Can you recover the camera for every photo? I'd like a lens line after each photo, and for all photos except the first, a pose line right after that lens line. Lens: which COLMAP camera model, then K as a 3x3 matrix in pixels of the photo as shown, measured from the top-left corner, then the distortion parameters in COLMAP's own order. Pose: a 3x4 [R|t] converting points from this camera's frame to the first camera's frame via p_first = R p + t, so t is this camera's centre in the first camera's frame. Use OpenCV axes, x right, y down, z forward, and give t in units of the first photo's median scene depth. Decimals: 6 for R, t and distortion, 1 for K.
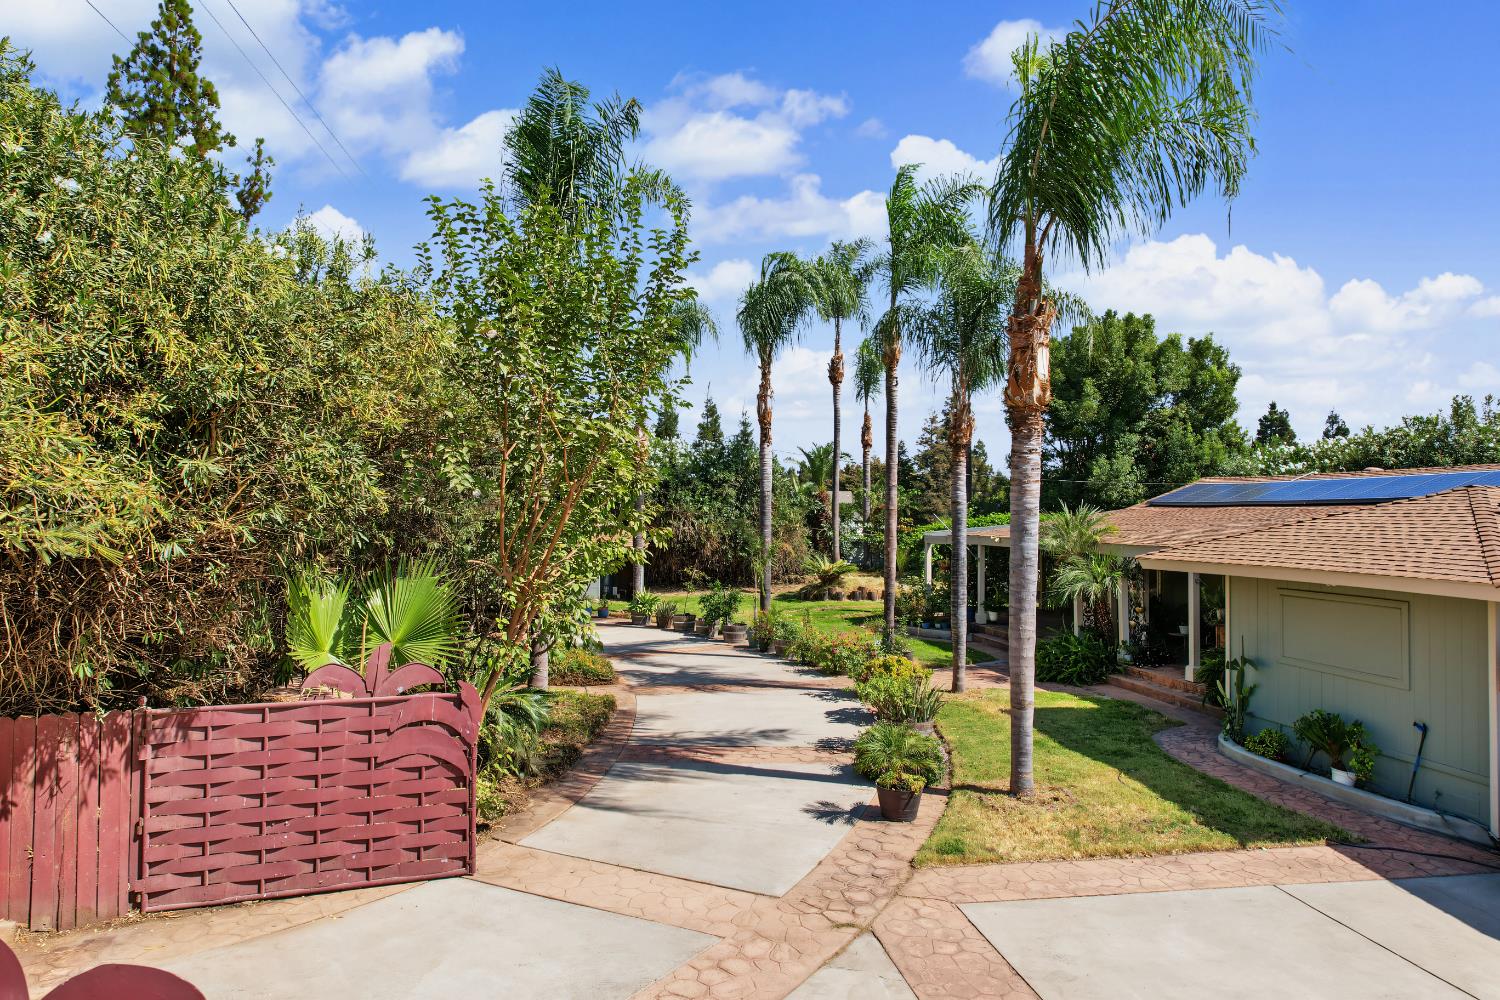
lens RADIAL K [[930.7, 0, 743.8], [0, 930.7, 506.4], [0, 0, 1]] dist [-0.004212, 0.001048]
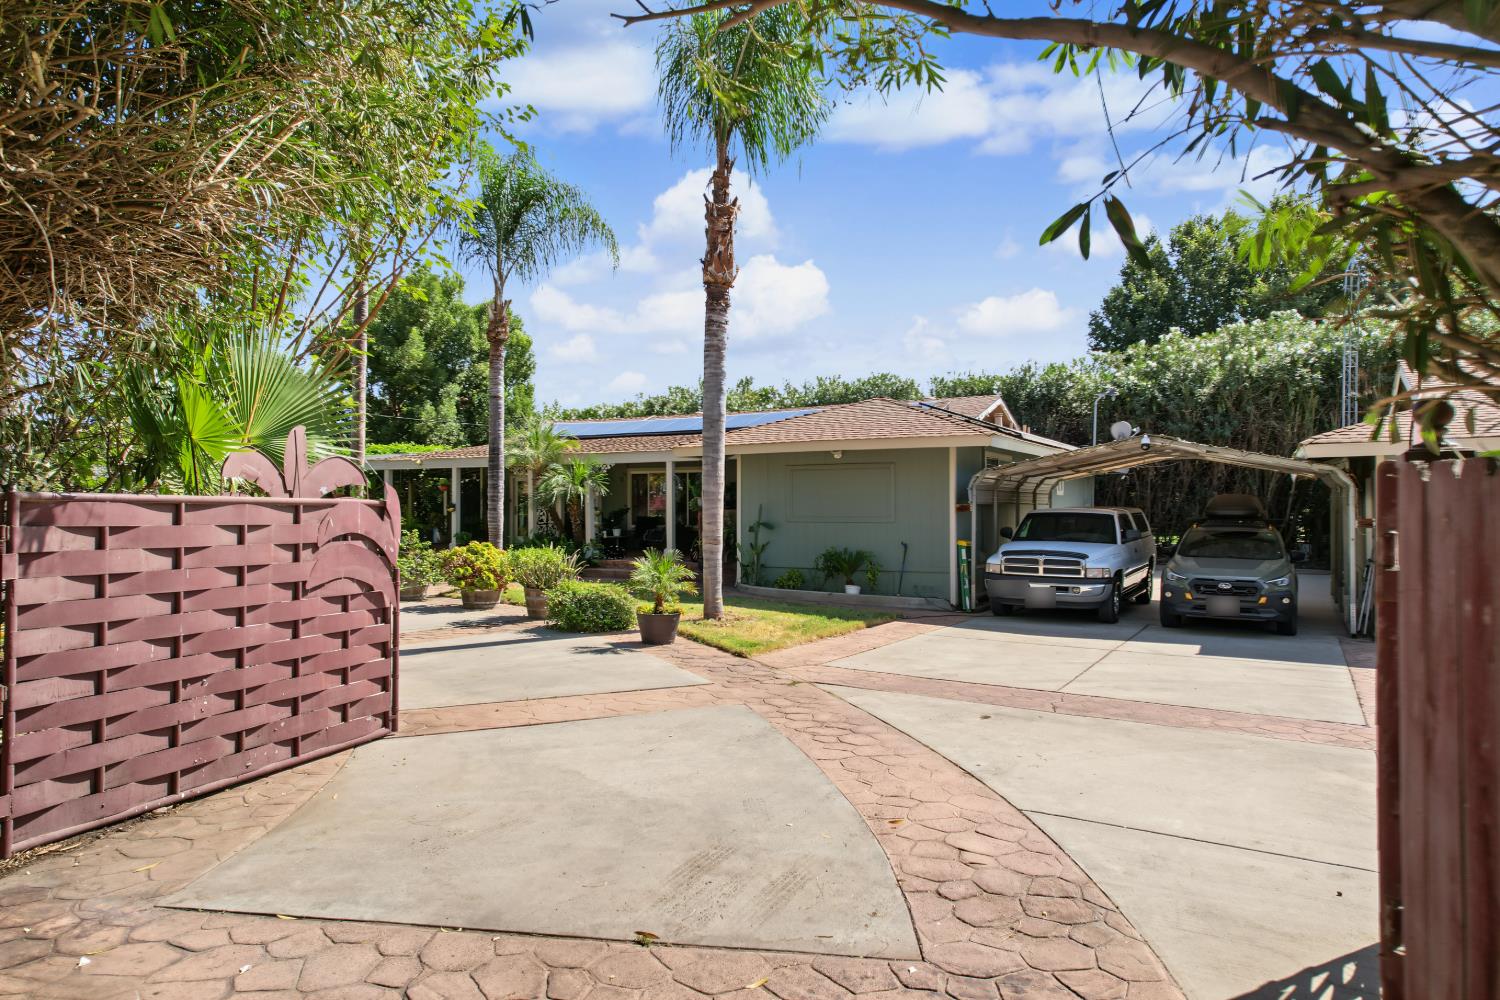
lens RADIAL K [[930.7, 0, 743.8], [0, 930.7, 506.4], [0, 0, 1]] dist [-0.004212, 0.001048]
pose [[0.637119, 0.001311, 0.770764, -0.354875], [-0.007928, 0.999957, 0.004853, 0.100328], [-0.770725, -0.009202, 0.637102, 0.140855]]
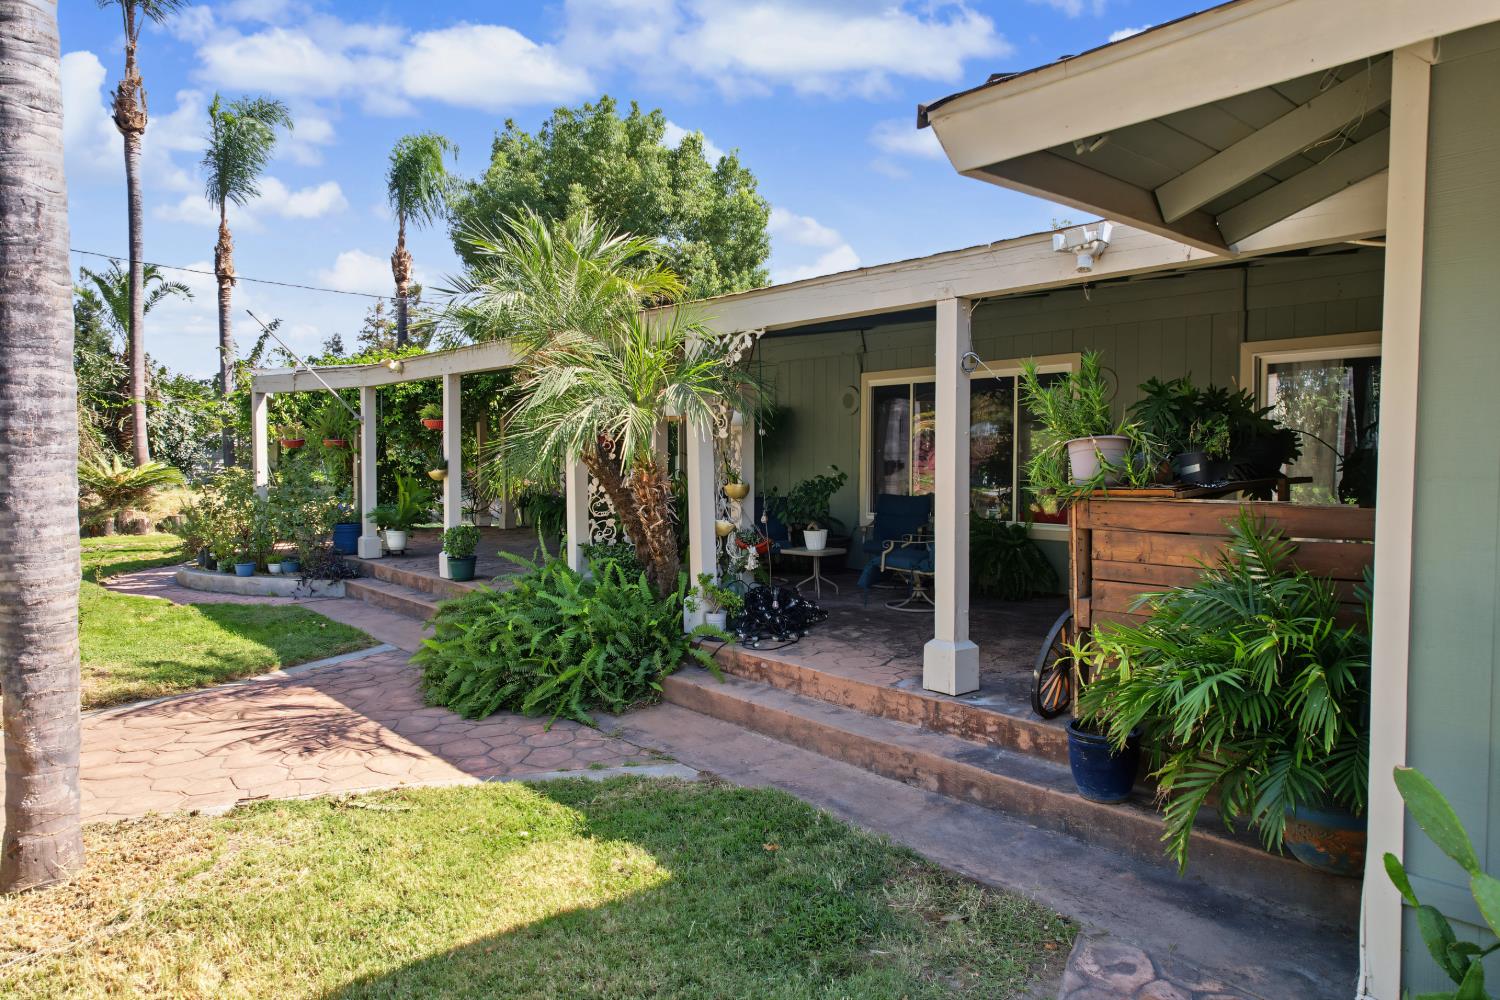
lens RADIAL K [[930.7, 0, 743.8], [0, 930.7, 506.4], [0, 0, 1]] dist [-0.004212, 0.001048]
pose [[0.855662, -0.023820, 0.516986, 0.242825], [-0.007503, 0.998264, 0.058413, 0.099378], [-0.517480, -0.053861, 0.853998, 0.704350]]
